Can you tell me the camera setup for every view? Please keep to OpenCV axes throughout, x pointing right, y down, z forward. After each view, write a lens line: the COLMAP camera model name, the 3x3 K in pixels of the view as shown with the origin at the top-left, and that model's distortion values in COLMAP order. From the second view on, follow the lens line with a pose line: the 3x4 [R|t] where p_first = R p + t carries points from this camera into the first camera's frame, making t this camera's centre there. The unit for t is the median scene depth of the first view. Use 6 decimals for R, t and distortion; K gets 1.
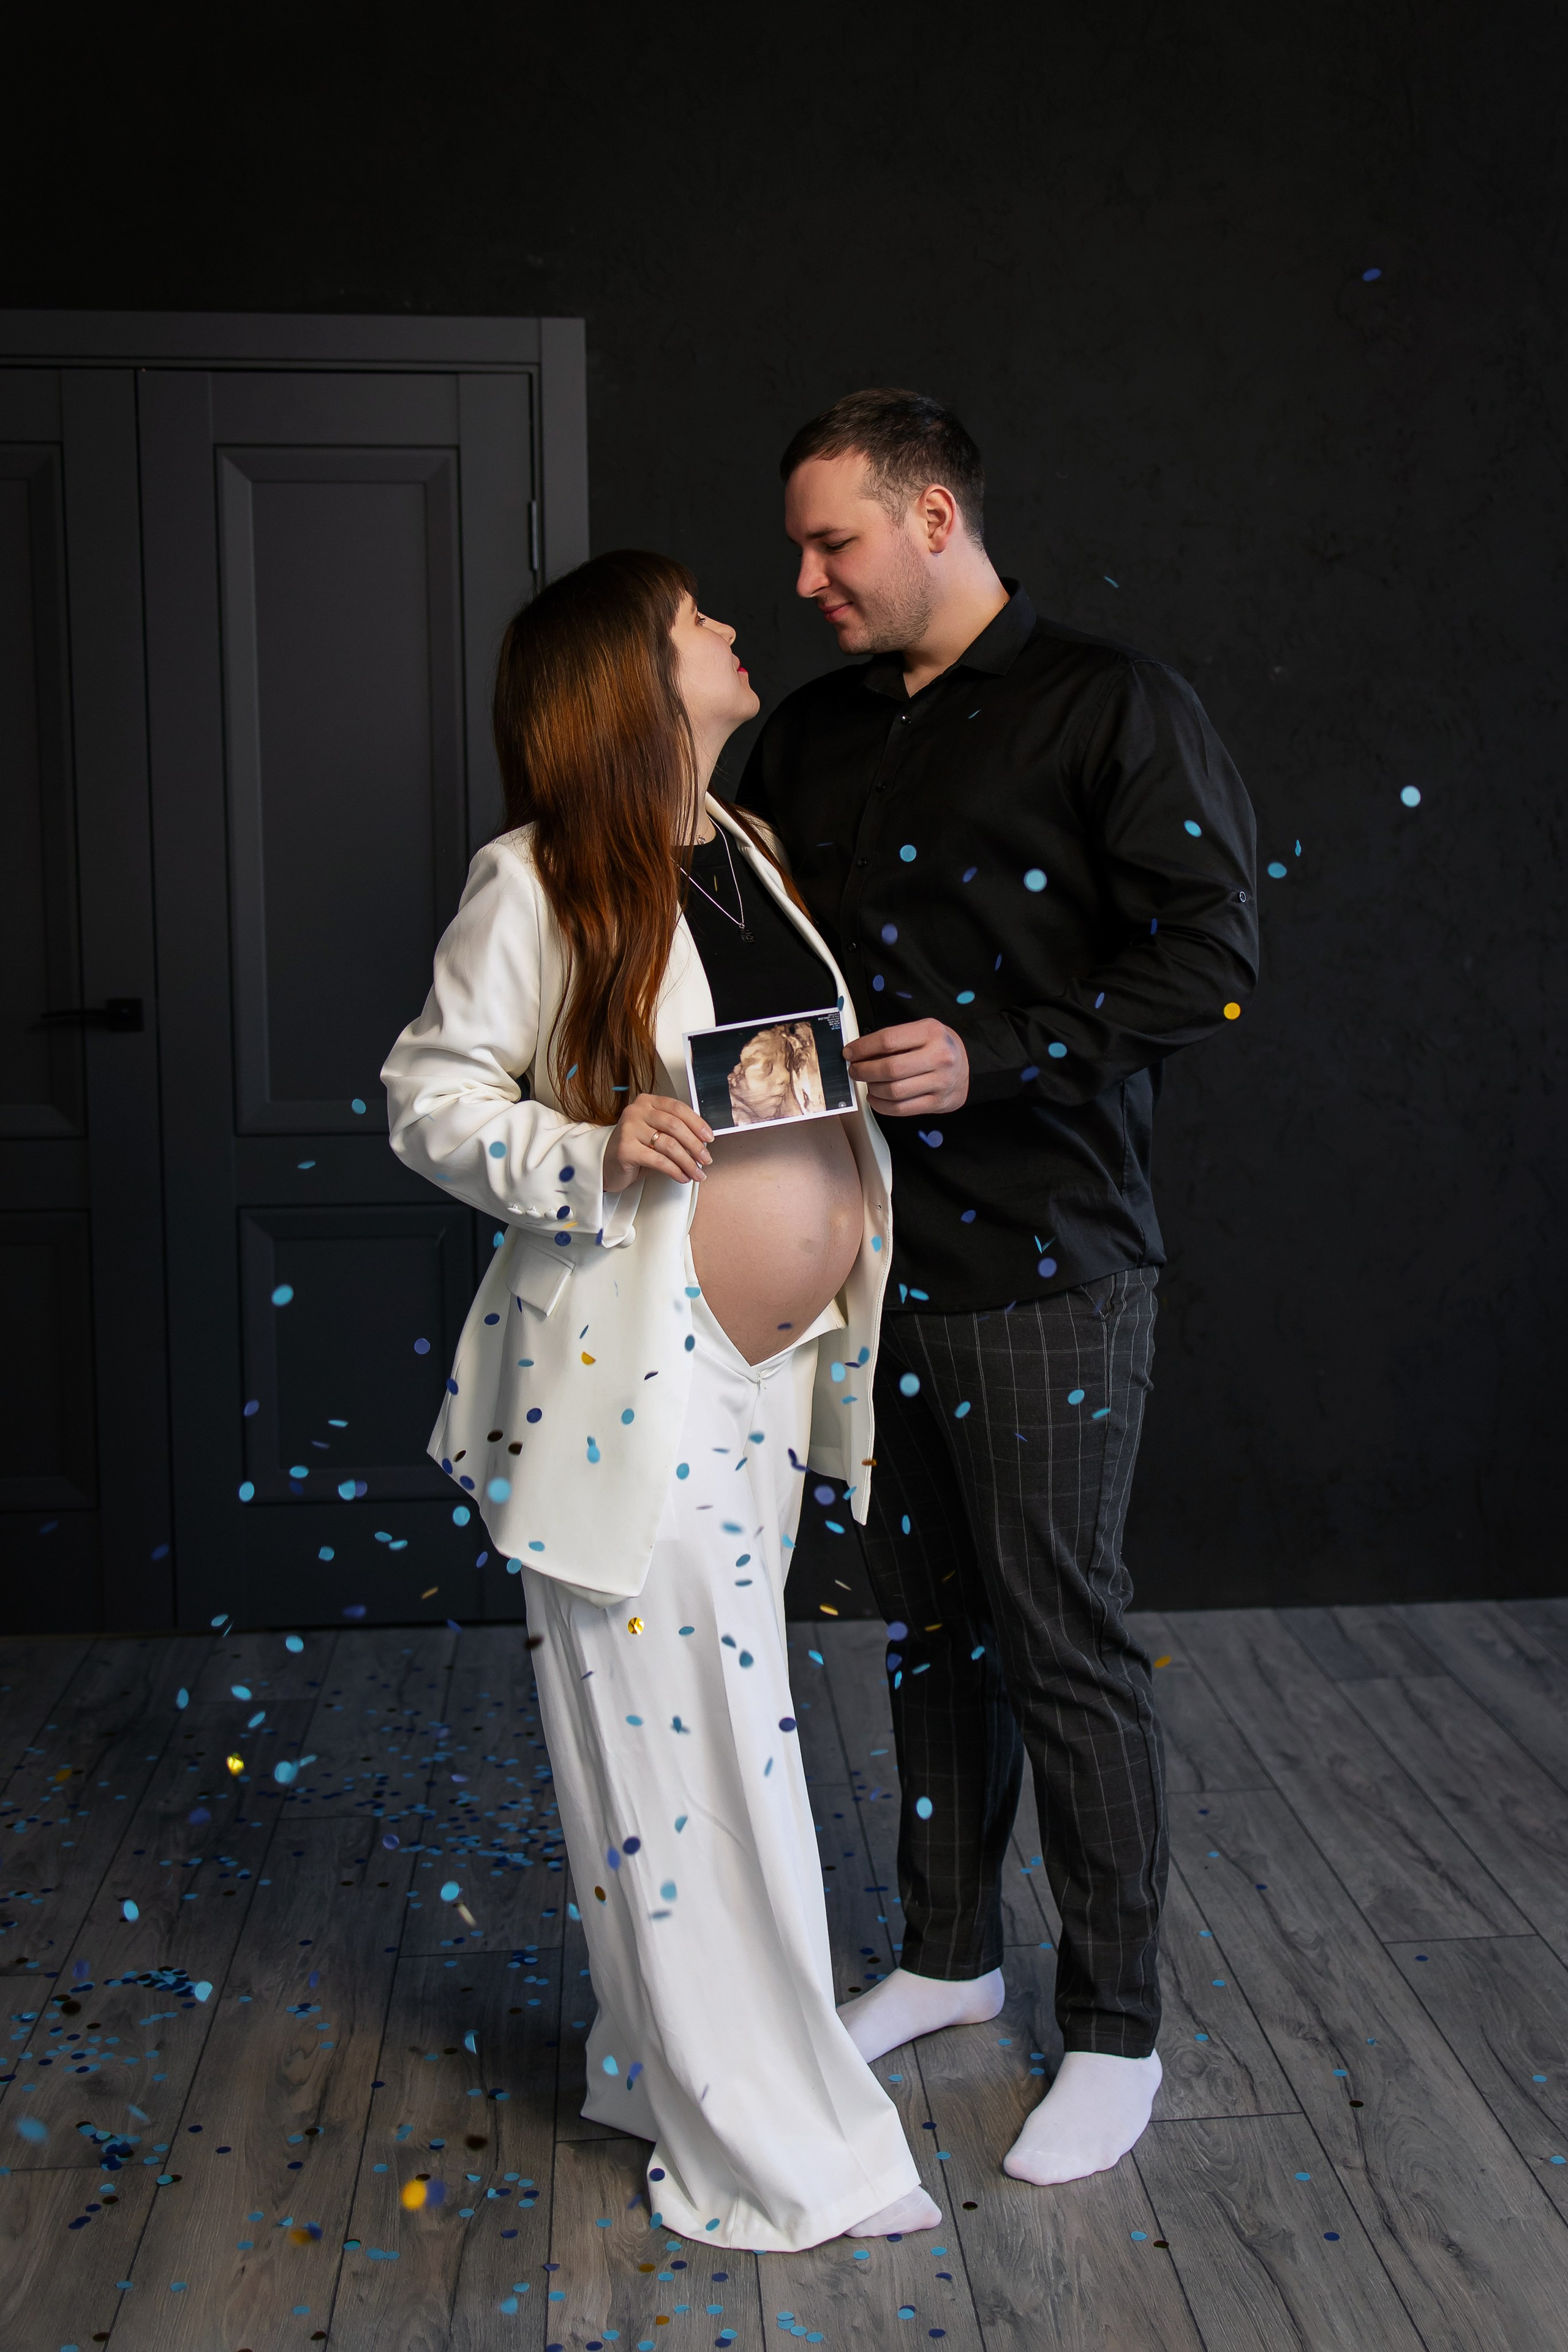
lens RADIAL K [[2873.9, 0, 963.6], [0, 2873.9, 1080.5], [0, 0, 1]] dist [0.012353, 0.000000]
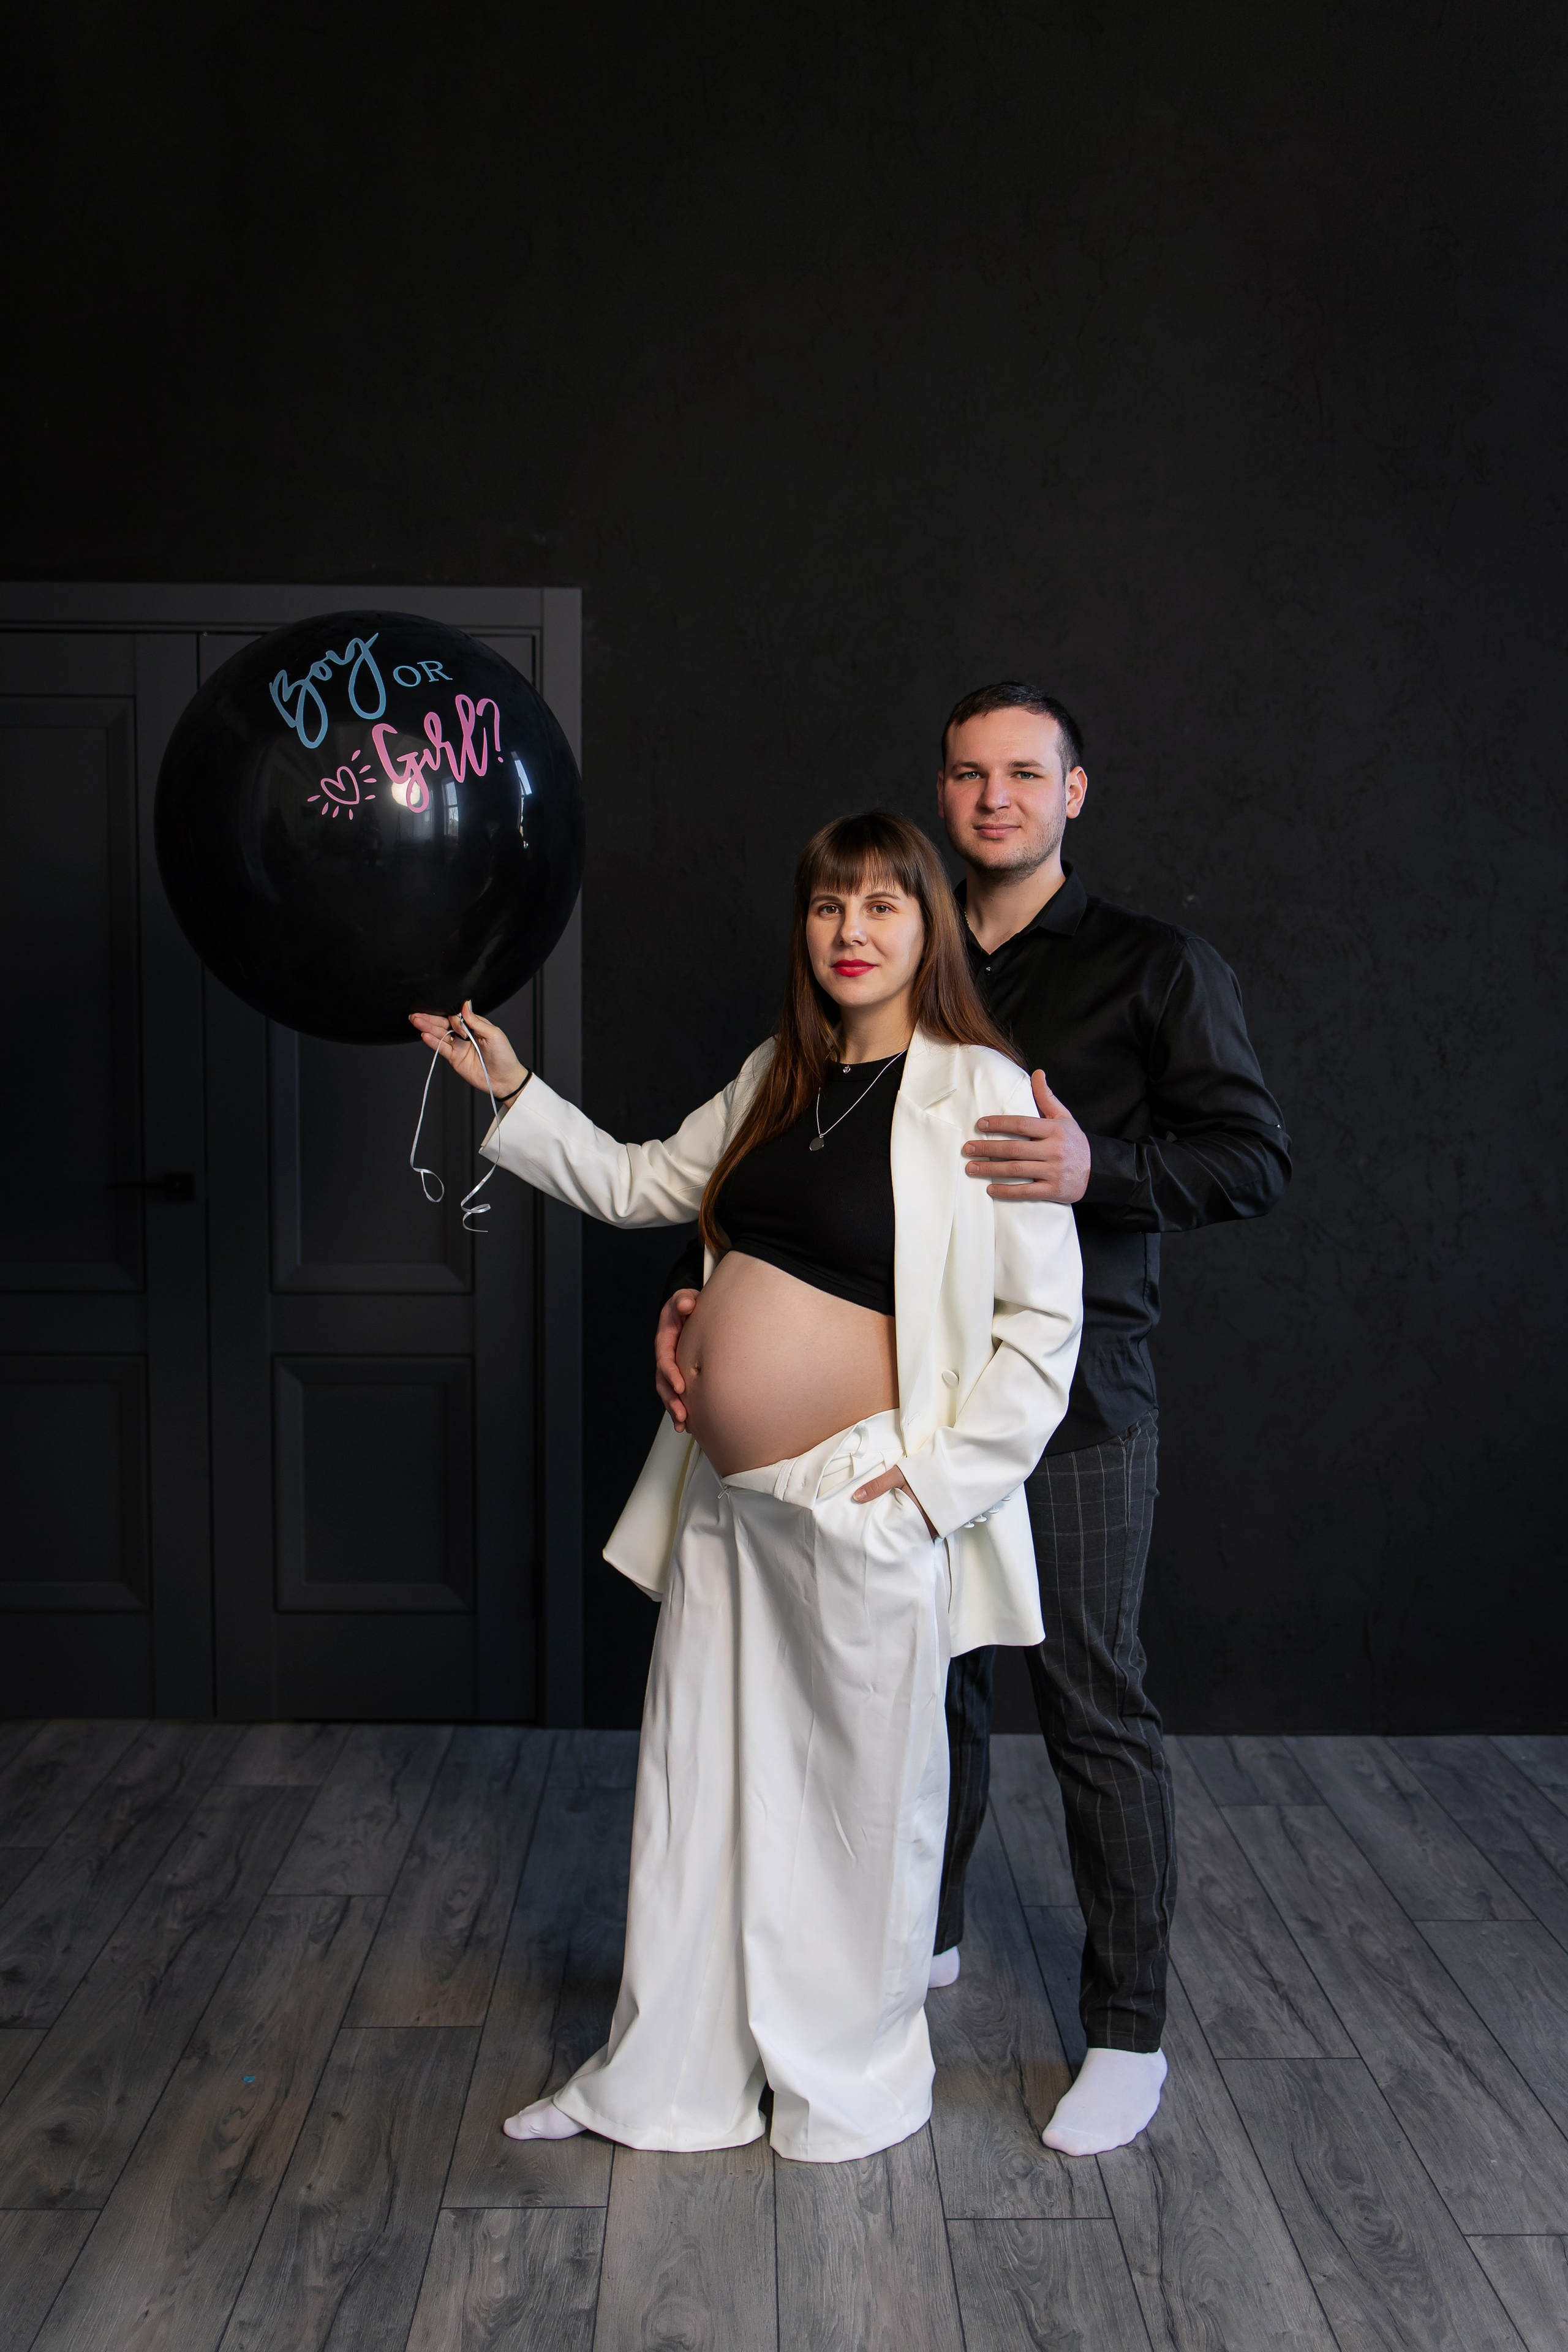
lens RADIAL K [[2482.8, 0, 816.1], [0, 2482.8, 1202.2], [0, 0, 1]] dist [0.021726, 0.000000]
pose [[0.995575, 0.019475, -0.091929, 0.065348], [-0.020373, 0.999753, -0.008834, -0.015246], [0.091735, 0.010668, 0.995726, 0.026871]]
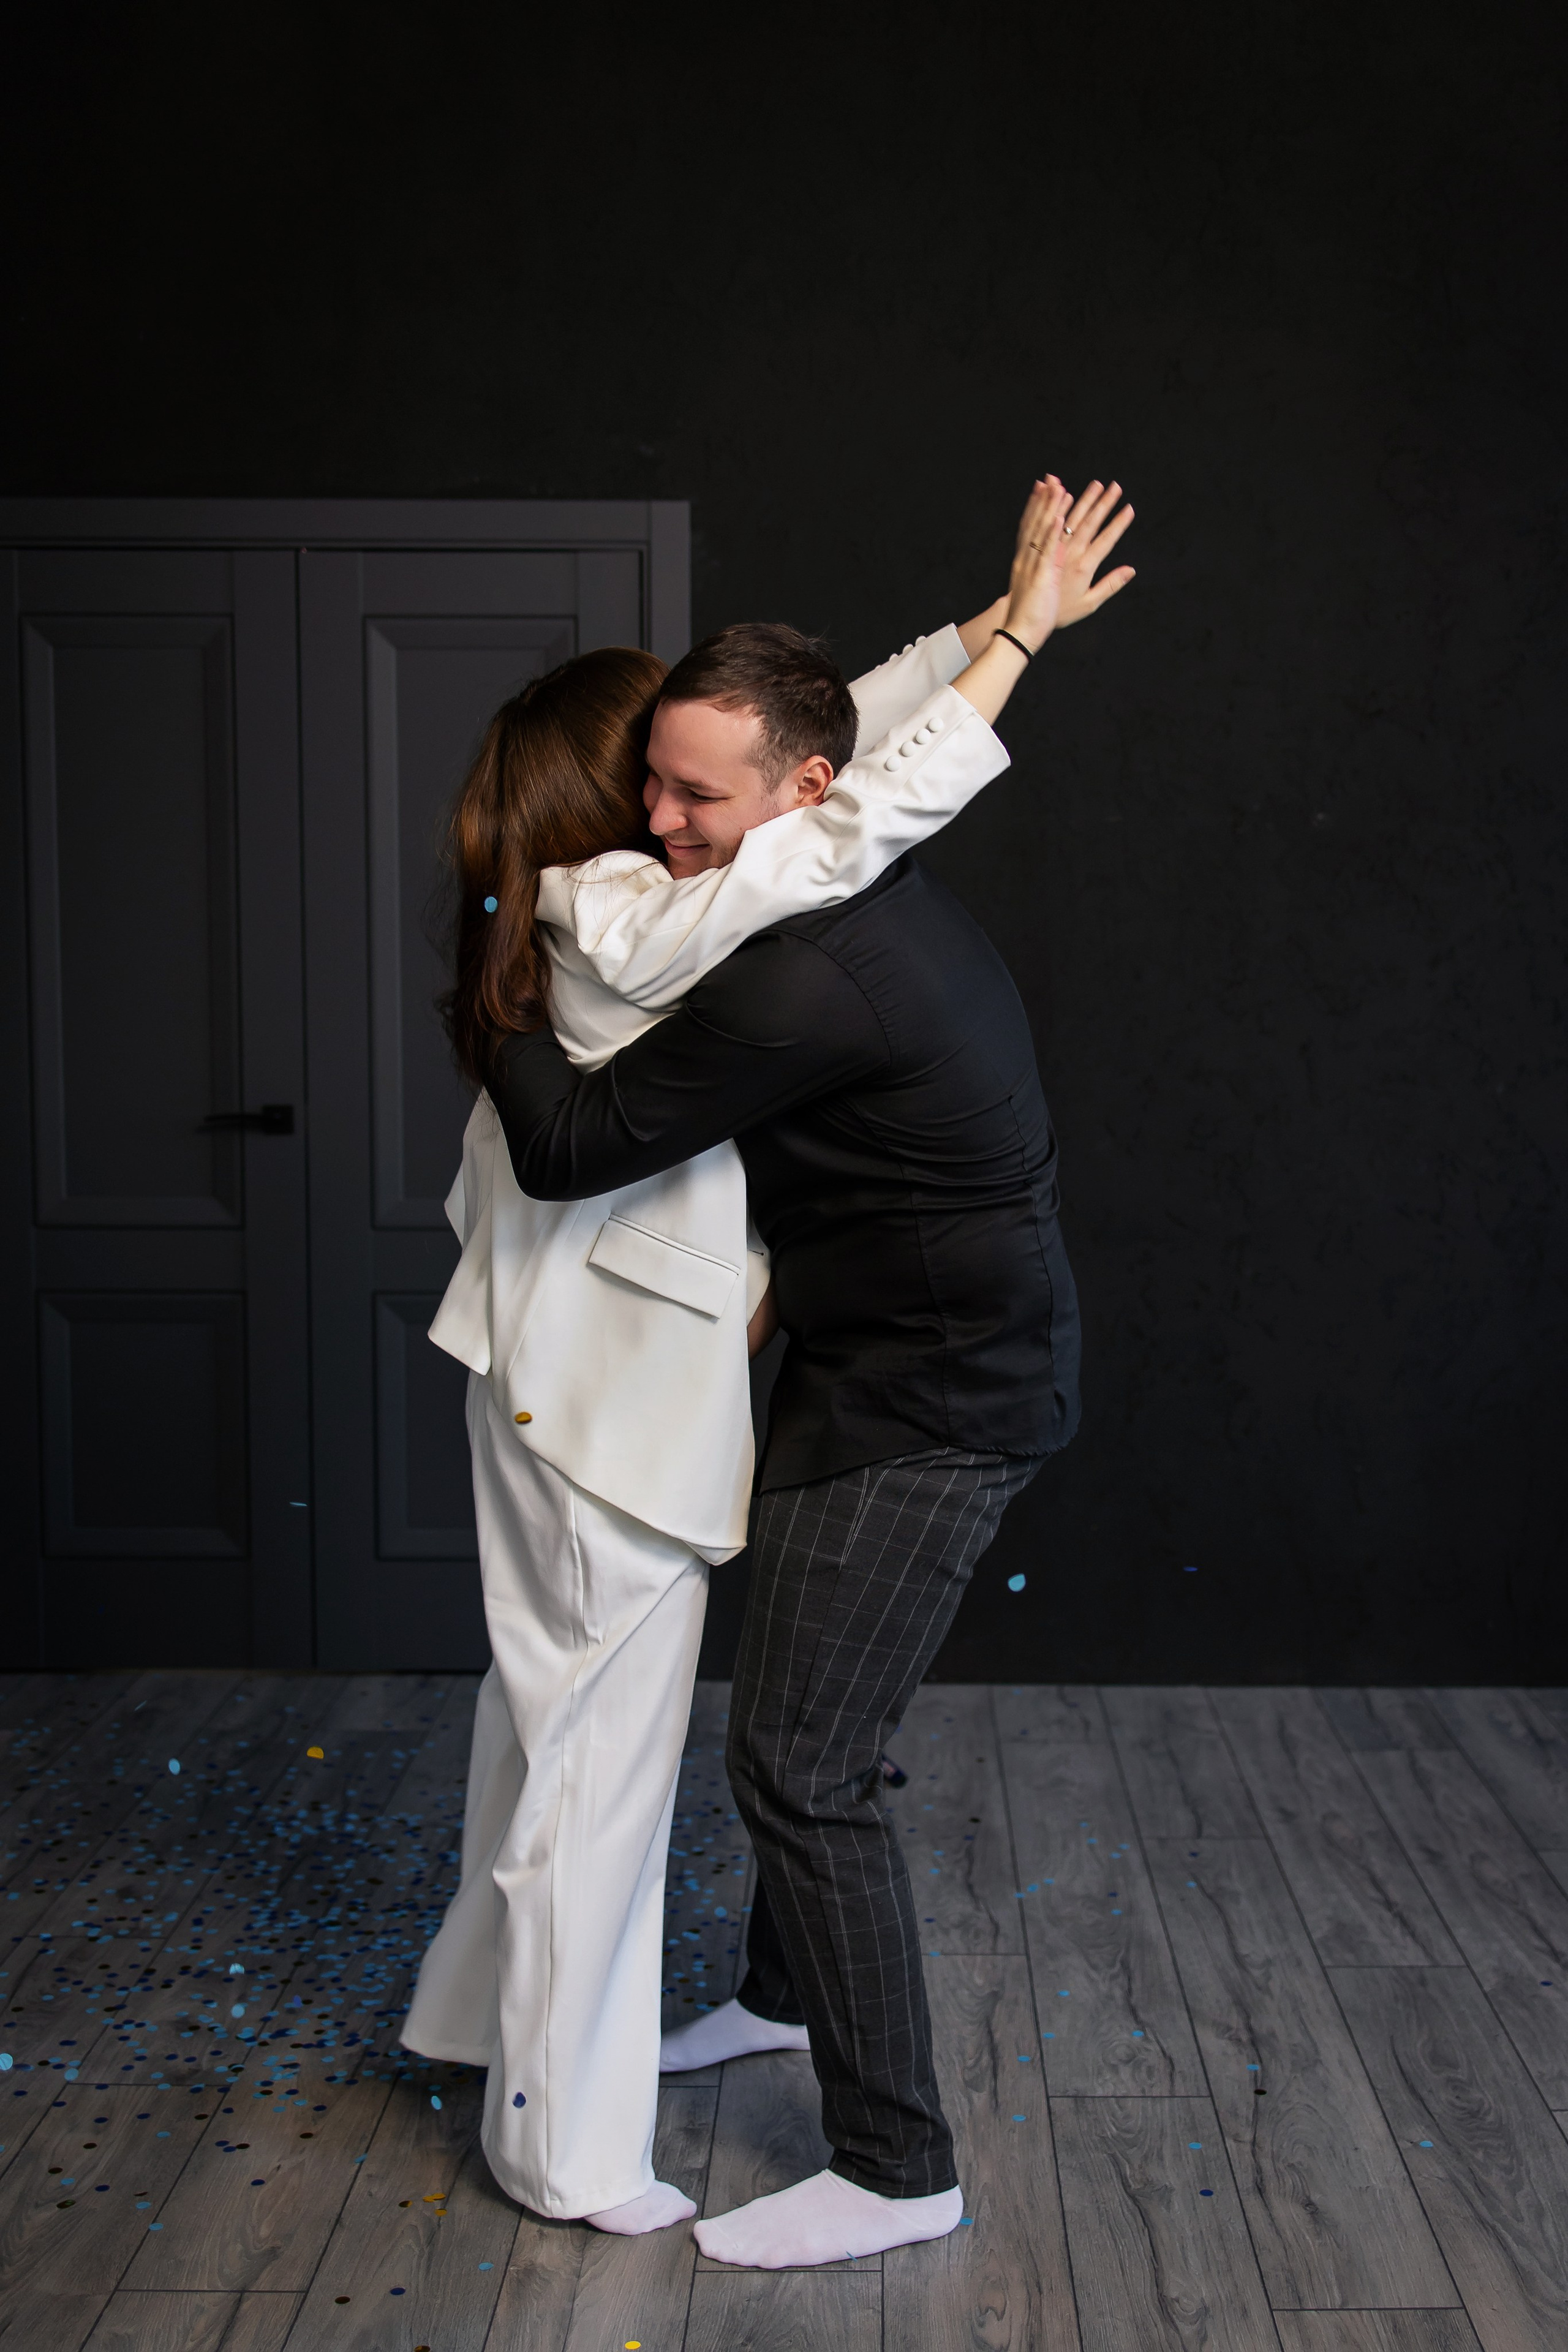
lens RADIAL K [[2873.9, 0, 929.5], [0, 2873.9, 1179.8], [0, 0, 1]] dist [0.012353, 0.000000]
pose [[0.994408, 0.016107, -0.104370, 0.092593], [-0.017196, 0.999807, -0.009541, 0.008066], [0.104196, 0.011282, 0.994493, -0.109076]]
